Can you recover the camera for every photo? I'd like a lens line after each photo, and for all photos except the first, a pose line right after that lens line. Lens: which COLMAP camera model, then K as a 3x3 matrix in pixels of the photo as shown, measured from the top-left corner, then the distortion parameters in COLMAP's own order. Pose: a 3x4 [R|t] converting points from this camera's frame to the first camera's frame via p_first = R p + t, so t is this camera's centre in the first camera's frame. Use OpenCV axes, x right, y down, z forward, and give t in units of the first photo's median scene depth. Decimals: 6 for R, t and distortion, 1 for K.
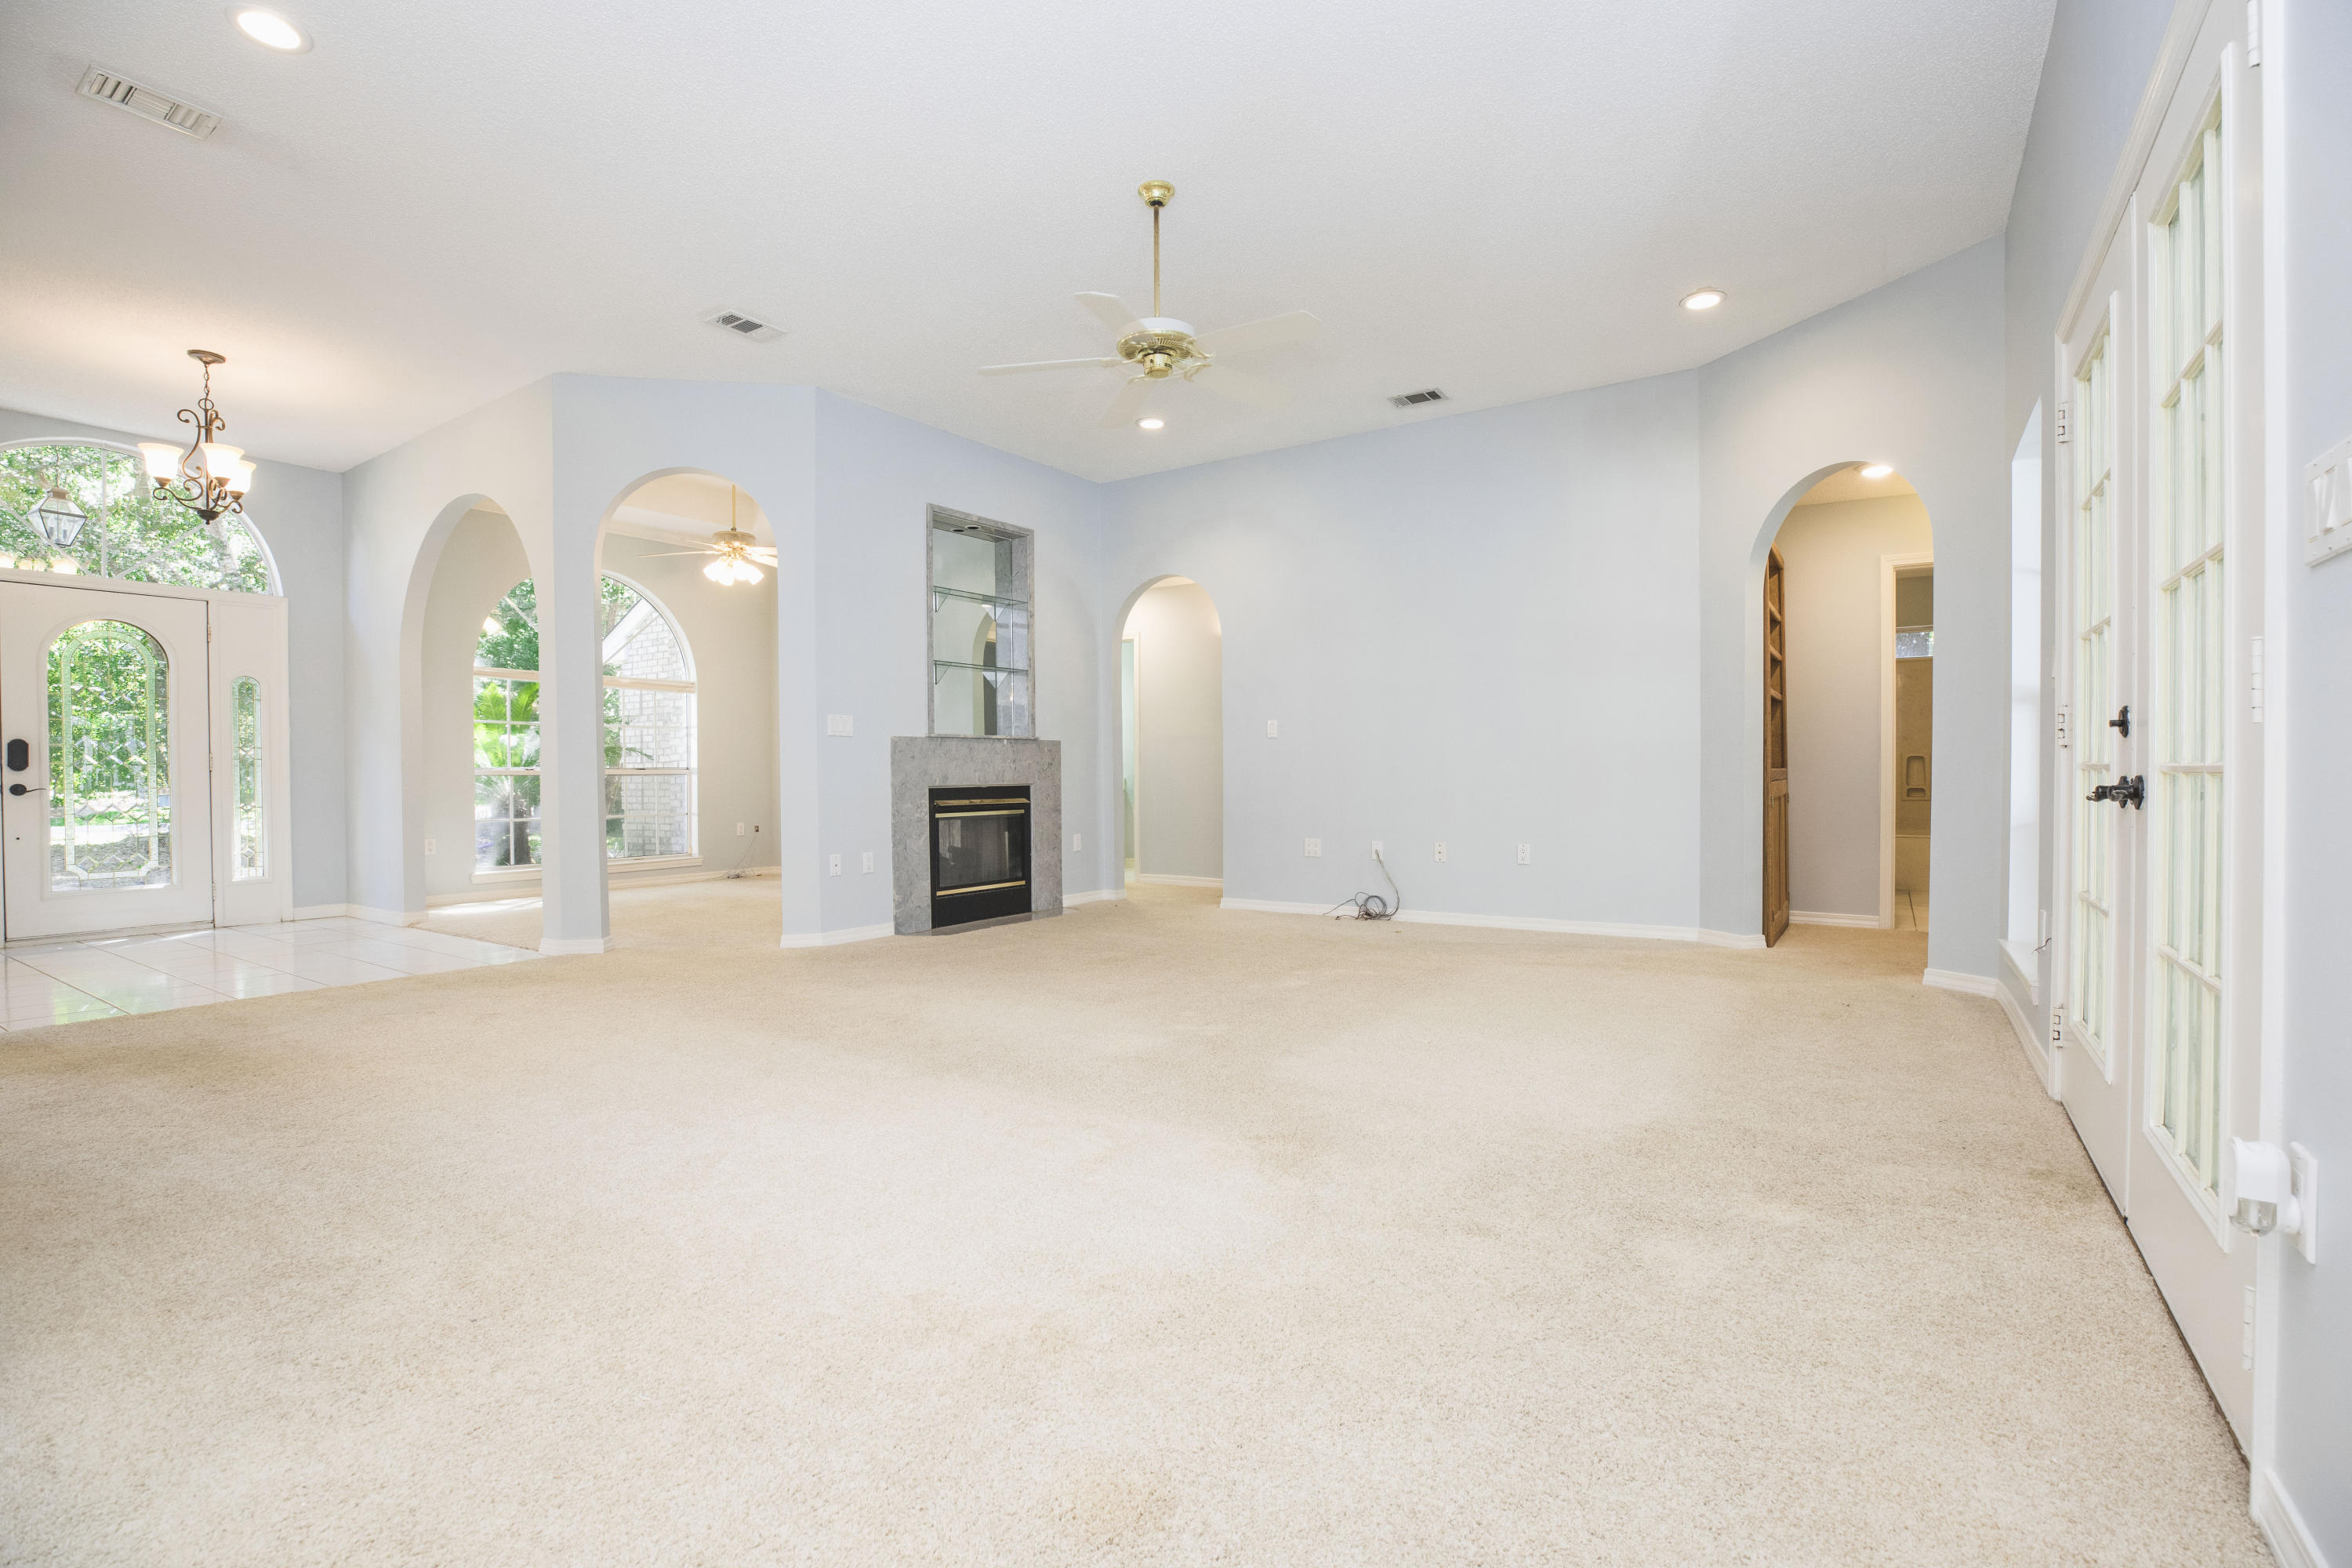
lens RADIAL K [[1071.1, 0, 1177.3], [0, 1071.1, 784.3], [0, 0, 1]] dist [-0.042120, 0.011627]
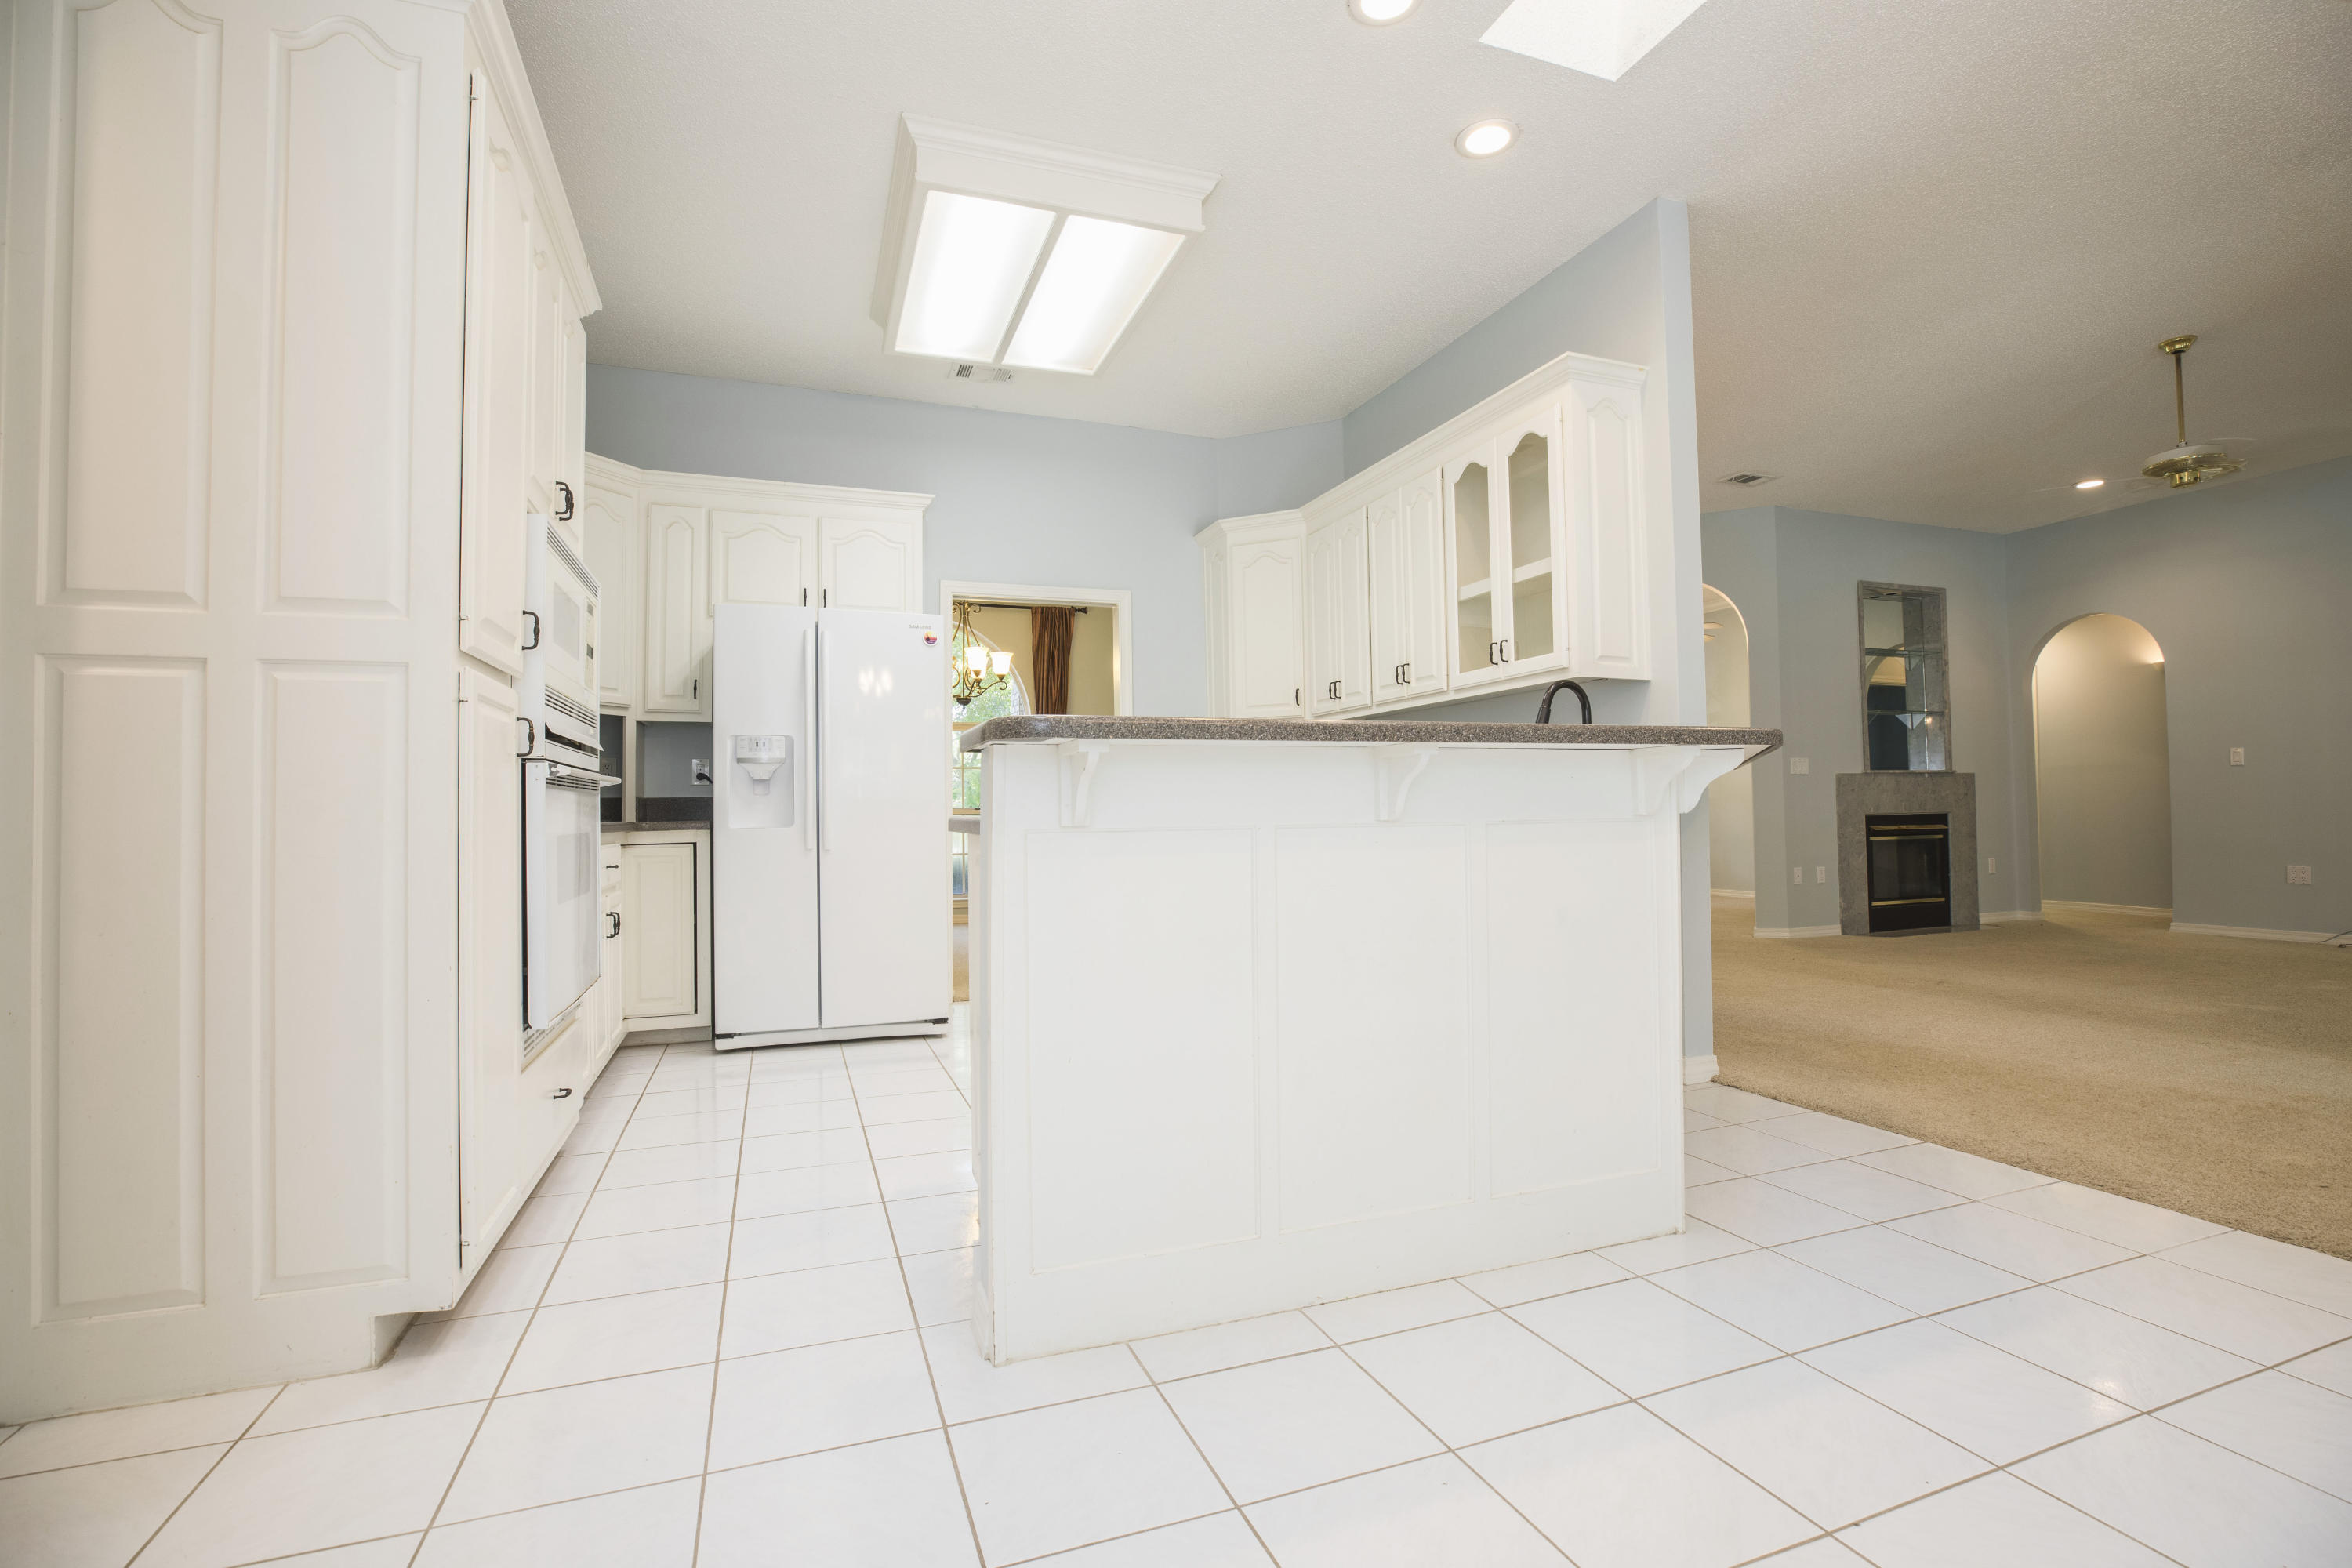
lens RADIAL K [[1071.1, 0, 1174.8], [0, 1071.1, 783.5], [0, 0, 1]] dist [-0.042120, 0.011627]
pose [[0.809027, -0.018613, -0.587477, -0.167849], [0.000130, 0.999504, -0.031488, 0.005123], [0.587772, 0.025398, 0.808628, -0.432741]]
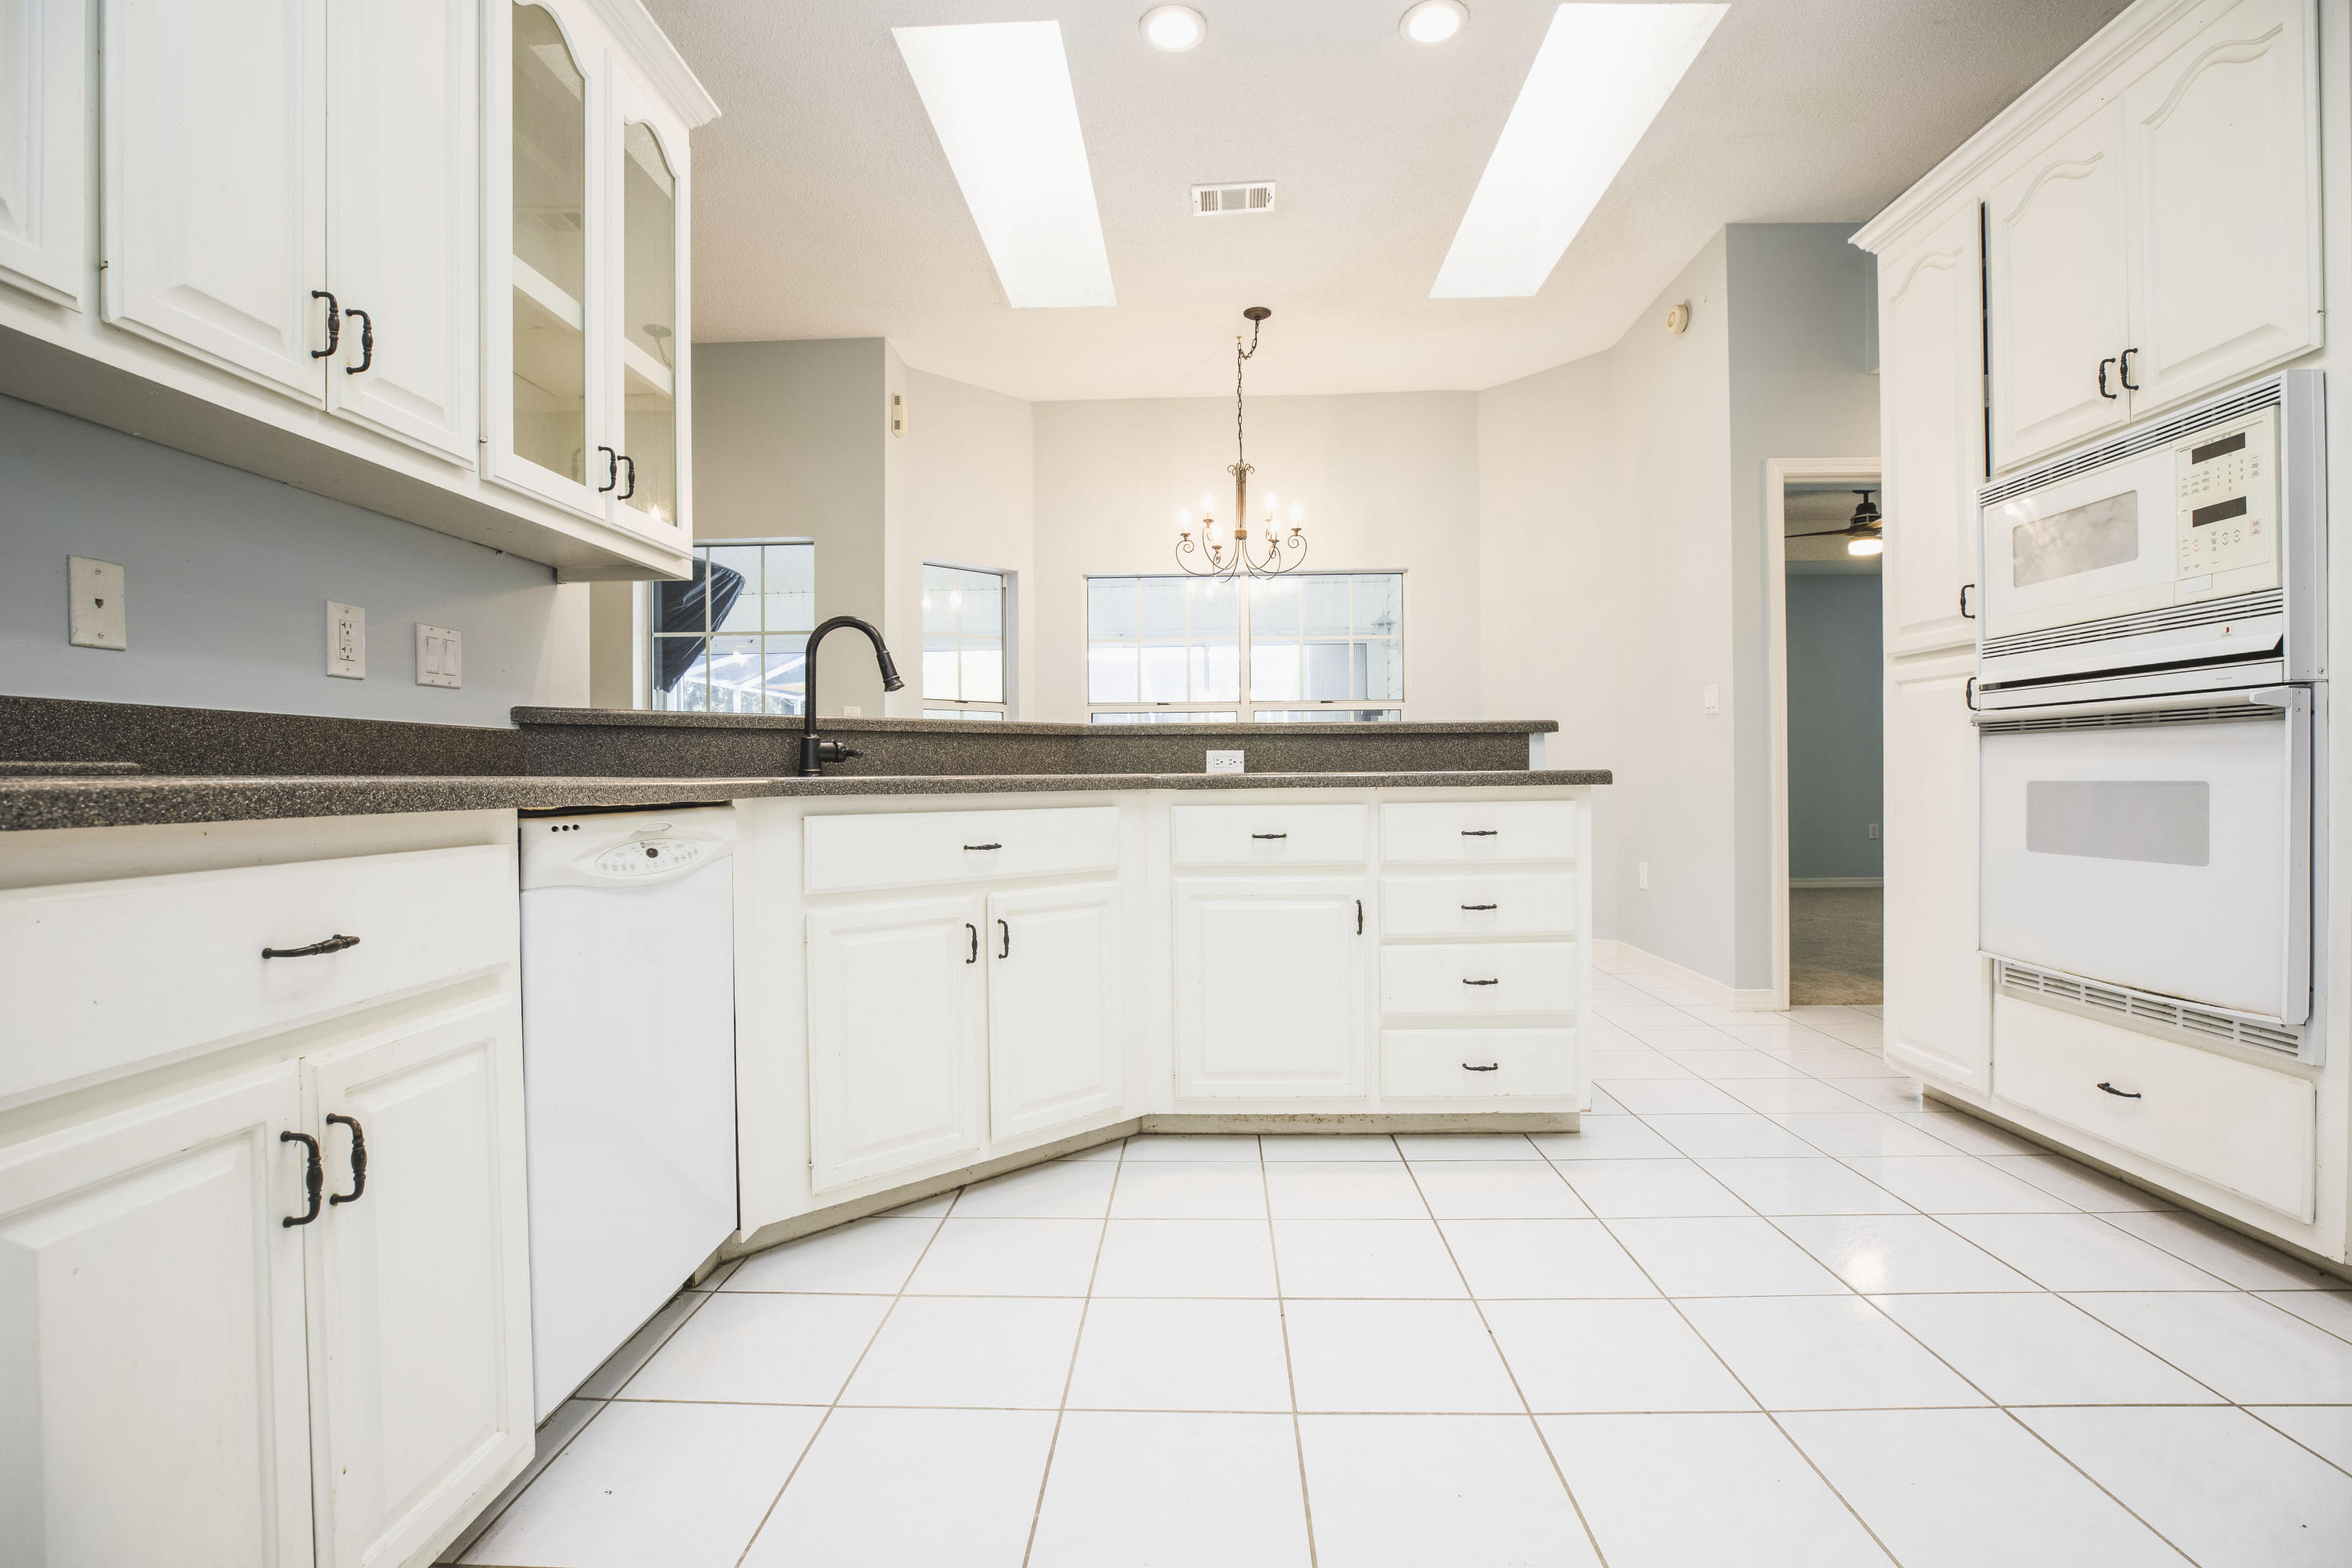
lens RADIAL K [[1071.1, 0, 1167.3], [0, 1071.1, 788.2], [0, 0, 1]] dist [-0.042120, 0.011627]
pose [[-0.521931, 0.003124, 0.852982, -0.749232], [0.023000, 0.999681, 0.010412, 0.003660], [-0.852678, 0.025053, -0.521836, 0.221566]]
